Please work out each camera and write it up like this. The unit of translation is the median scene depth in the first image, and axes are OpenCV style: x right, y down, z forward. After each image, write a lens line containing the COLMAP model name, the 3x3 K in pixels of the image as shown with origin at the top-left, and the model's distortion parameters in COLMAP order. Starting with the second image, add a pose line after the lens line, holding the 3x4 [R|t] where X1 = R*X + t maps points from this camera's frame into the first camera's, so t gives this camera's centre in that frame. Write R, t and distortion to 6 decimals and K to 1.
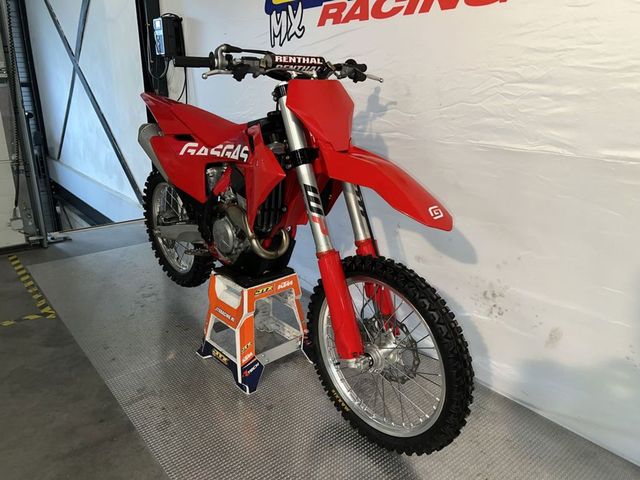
lens RADIAL K [[483.3, 0, 319.2], [0, 483.3, 236.7], [0, 0, 1]] dist [0.060609, -0.060576]
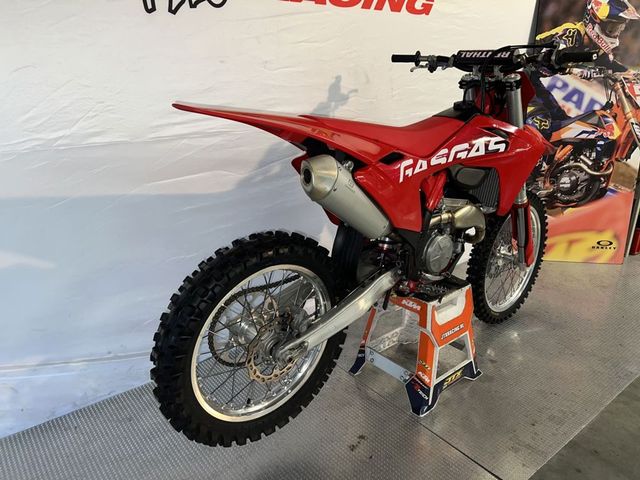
lens RADIAL K [[483.3, 0, 319.2], [0, 483.3, 236.7], [0, 0, 1]] dist [0.060609, -0.060576]
pose [[0.005272, -0.342477, 0.939511, -0.926763], [0.293939, 0.898550, 0.325896, -0.344315], [-0.955810, 0.274441, 0.105404, 1.012964]]
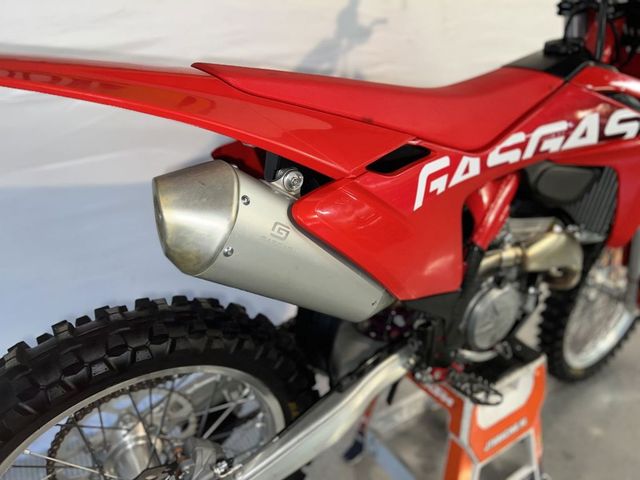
lens RADIAL K [[485.4, 0, 320.0], [0, 485.4, 240.0], [0, 0, 1]] dist [0.051802, -0.049174]
pose [[0.138392, -0.440540, 0.887002, -0.580439], [0.293127, 0.873712, 0.388205, -0.288331], [-0.946004, 0.206280, 0.250049, 0.939661]]
